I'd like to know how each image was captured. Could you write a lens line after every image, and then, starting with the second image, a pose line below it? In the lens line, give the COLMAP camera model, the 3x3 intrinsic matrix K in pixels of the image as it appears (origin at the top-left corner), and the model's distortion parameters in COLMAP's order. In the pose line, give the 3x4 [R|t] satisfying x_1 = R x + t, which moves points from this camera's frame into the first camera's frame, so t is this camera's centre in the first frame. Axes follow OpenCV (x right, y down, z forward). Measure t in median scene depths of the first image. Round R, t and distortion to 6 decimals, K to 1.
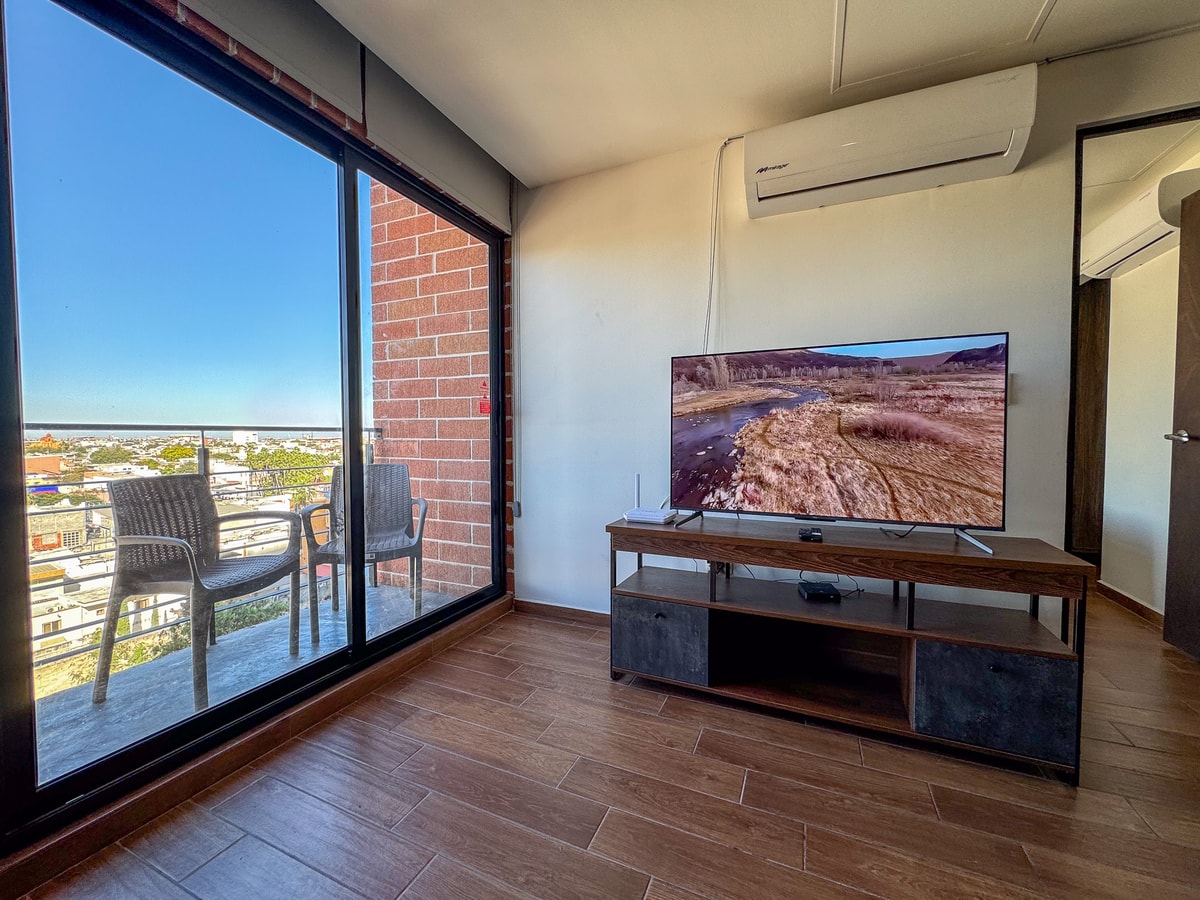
lens RADIAL K [[477.7, 0, 598.9], [0, 477.7, 450.1], [0, 0, 1]] dist [-0.003142, 0.000710]
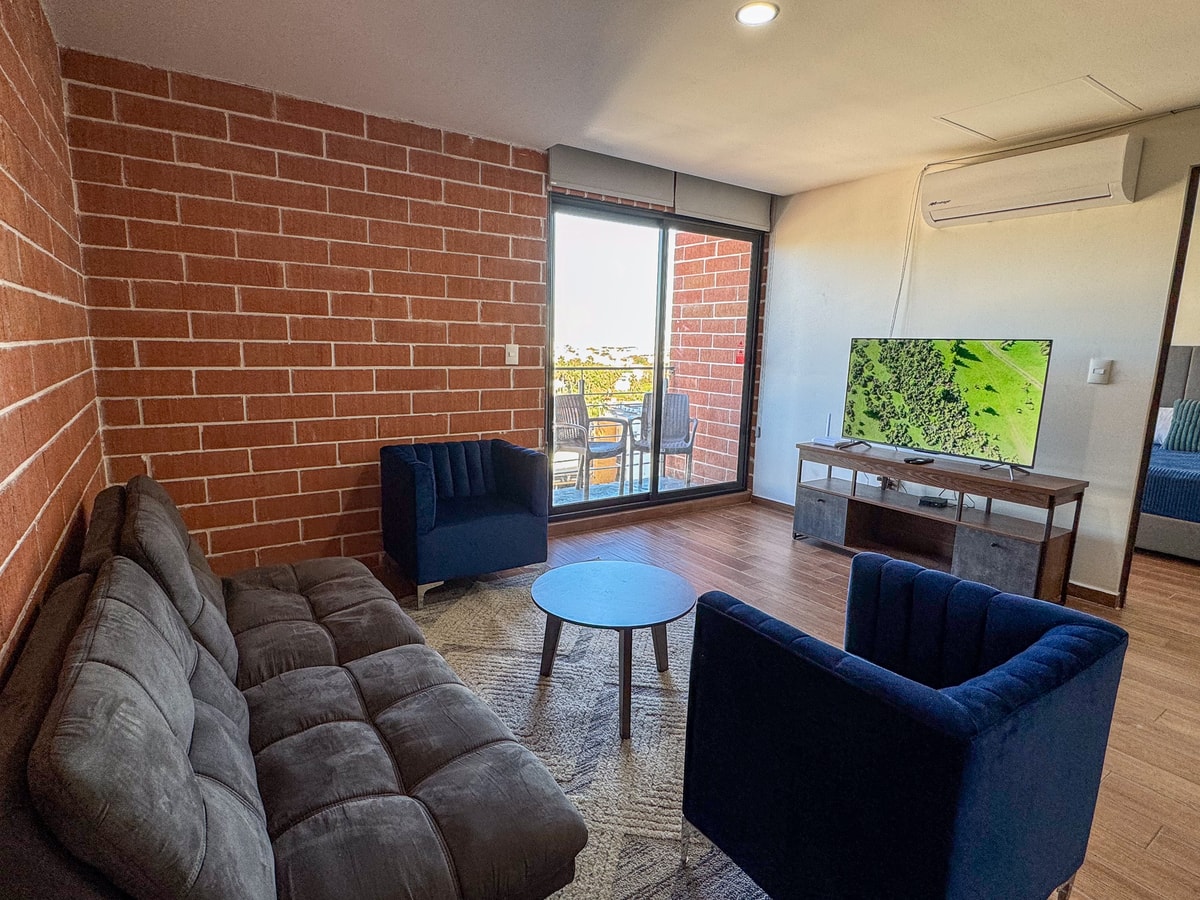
lens RADIAL K [[633.3, 0, 600.4], [0, 633.3, 453.7], [0, 0, 1]] dist [-0.007912, -0.001333]
pose [[0.852529, 0.113545, -0.510198, 0.469233], [-0.043210, 0.988088, 0.147697, -0.082272], [0.520891, -0.103870, 0.847280, -0.997606]]
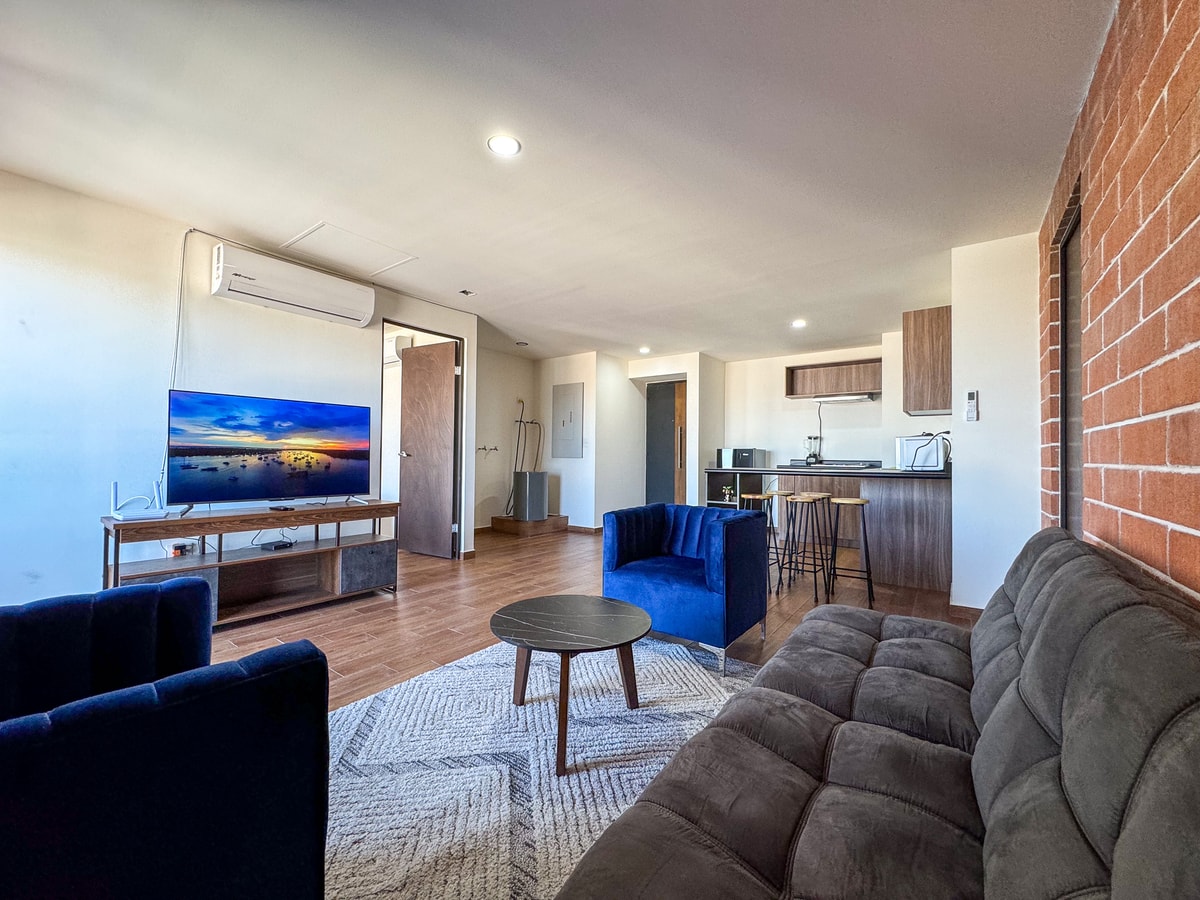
lens RADIAL K [[477.7, 0, 601.2], [0, 477.7, 452.3], [0, 0, 1]] dist [-0.003142, 0.000710]
pose [[0.211685, 0.013857, 0.977240, -0.765545], [0.017829, 0.999678, -0.018038, 0.019779], [-0.977175, 0.021242, 0.211370, -0.376996]]
